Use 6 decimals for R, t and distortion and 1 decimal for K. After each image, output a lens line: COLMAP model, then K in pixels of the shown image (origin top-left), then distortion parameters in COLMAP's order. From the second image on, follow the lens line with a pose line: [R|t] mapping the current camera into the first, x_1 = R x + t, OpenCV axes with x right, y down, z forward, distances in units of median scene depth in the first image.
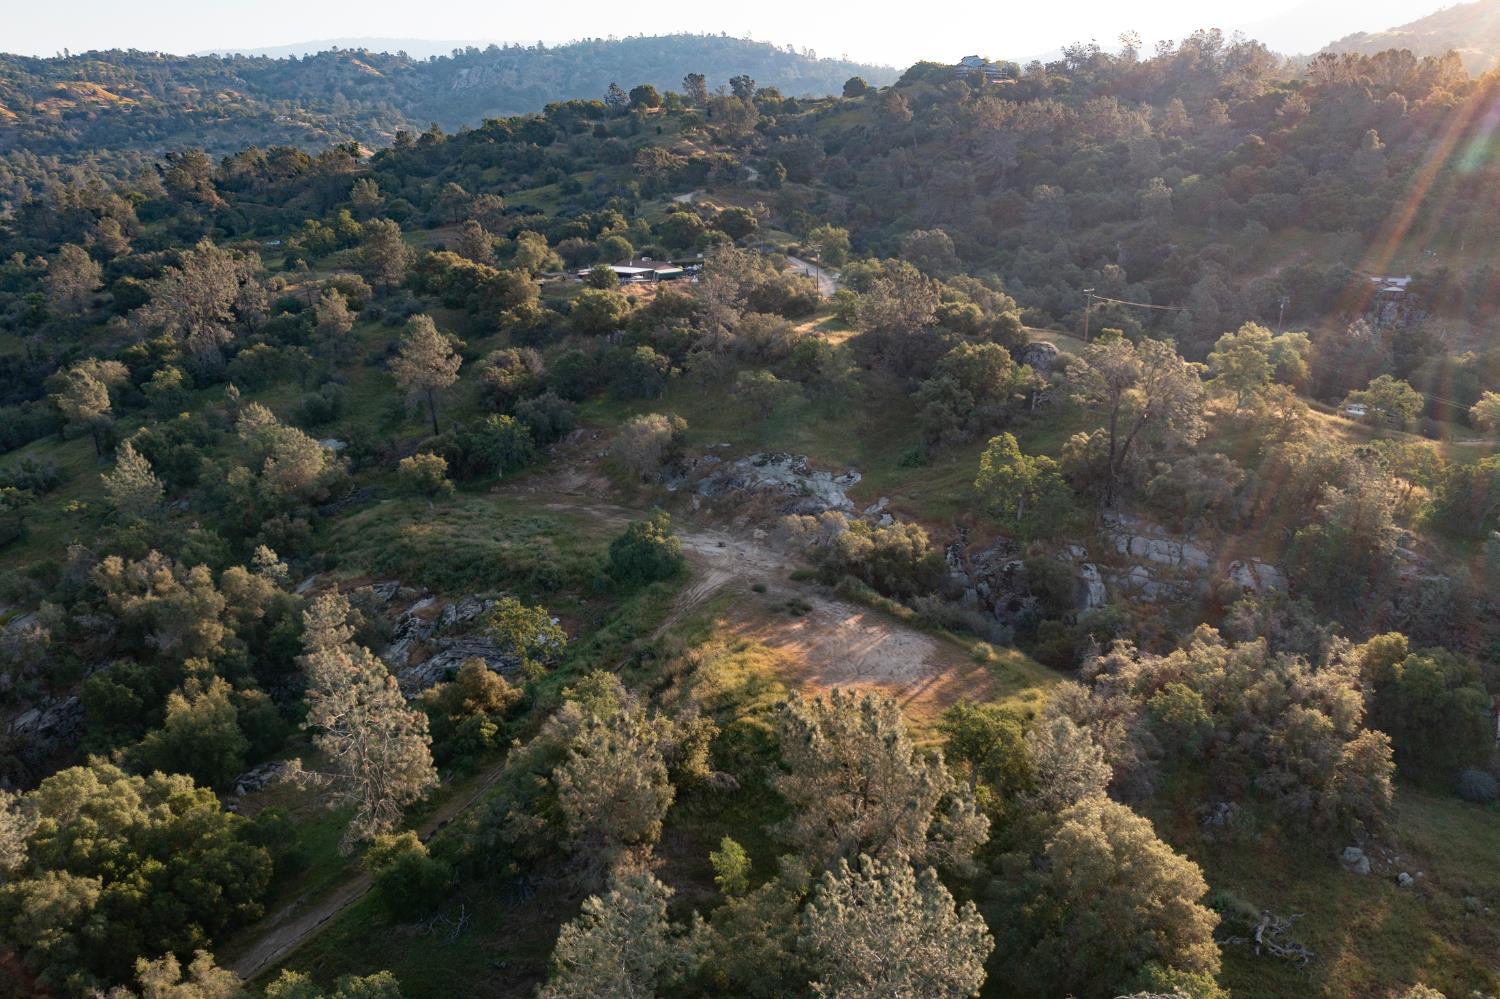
lens RADIAL K [[1189.8, 0, 754.7], [0, 1189.8, 499.6], [0, 0, 1]] dist [-0.012091, 0.007818]
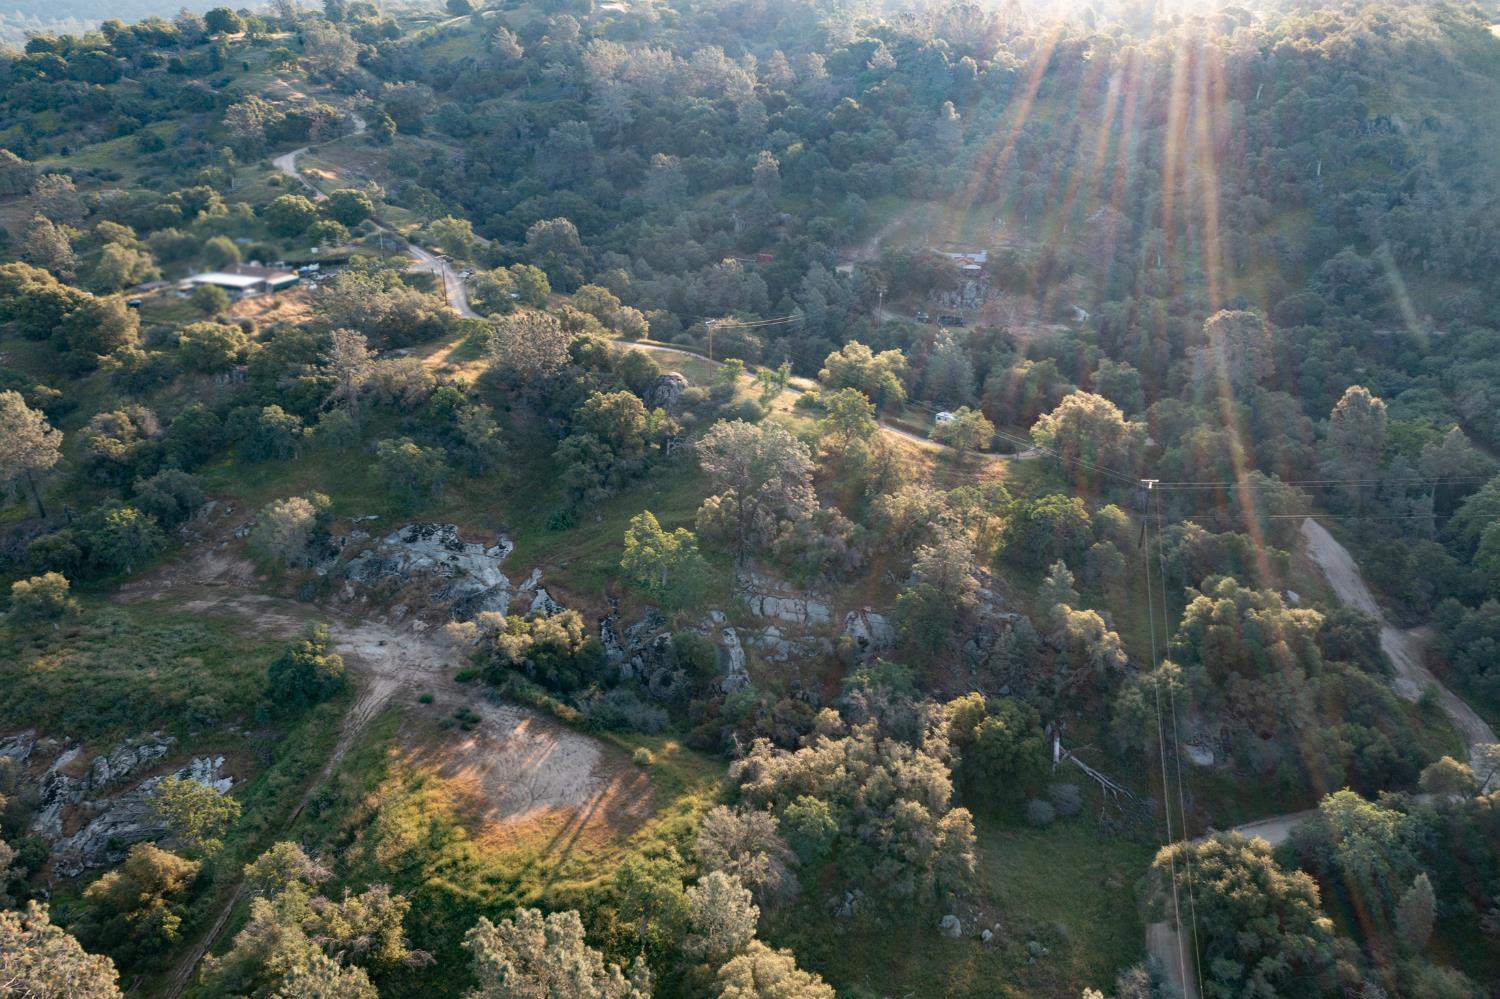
lens RADIAL K [[1189.8, 0, 754.7], [0, 1189.8, 499.6], [0, 0, 1]] dist [-0.012091, 0.007818]
pose [[0.953553, -0.104105, 0.282665, 0.001400], [0.073430, 0.990407, 0.117054, -0.169473], [-0.292140, -0.090861, 0.952050, -0.051216]]
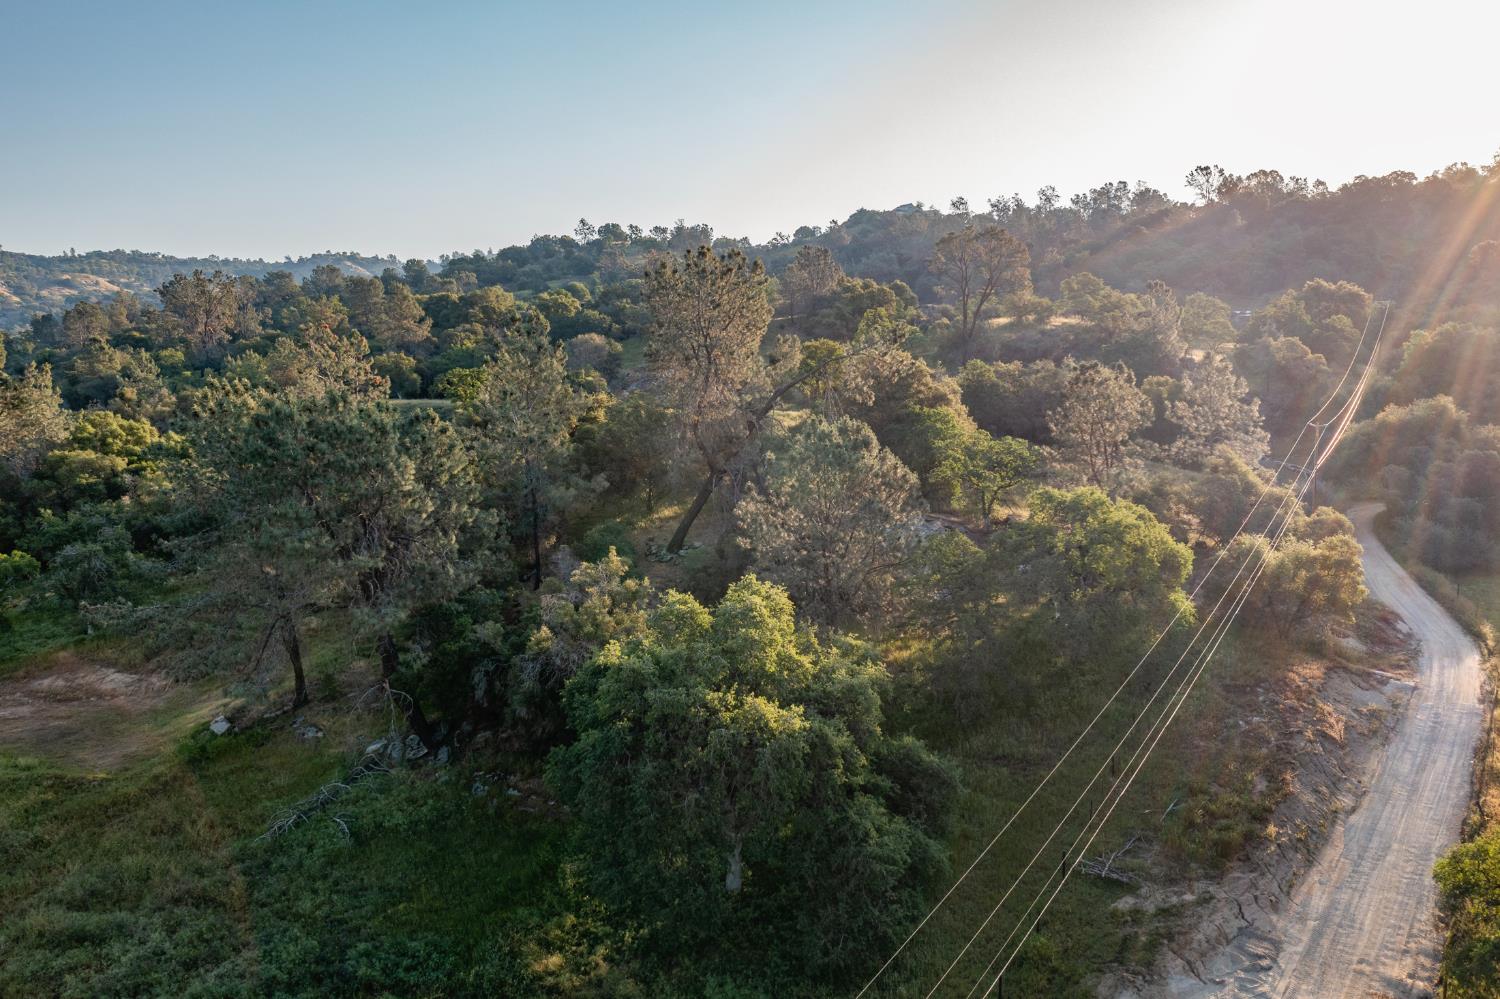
lens RADIAL K [[1189.8, 0, 754.7], [0, 1189.8, 499.6], [0, 0, 1]] dist [-0.012091, 0.007818]
pose [[0.999763, 0.002519, 0.021623, 0.054177], [0.001404, 0.983757, -0.179502, 0.325777], [-0.021724, 0.179490, 0.983520, -0.146374]]
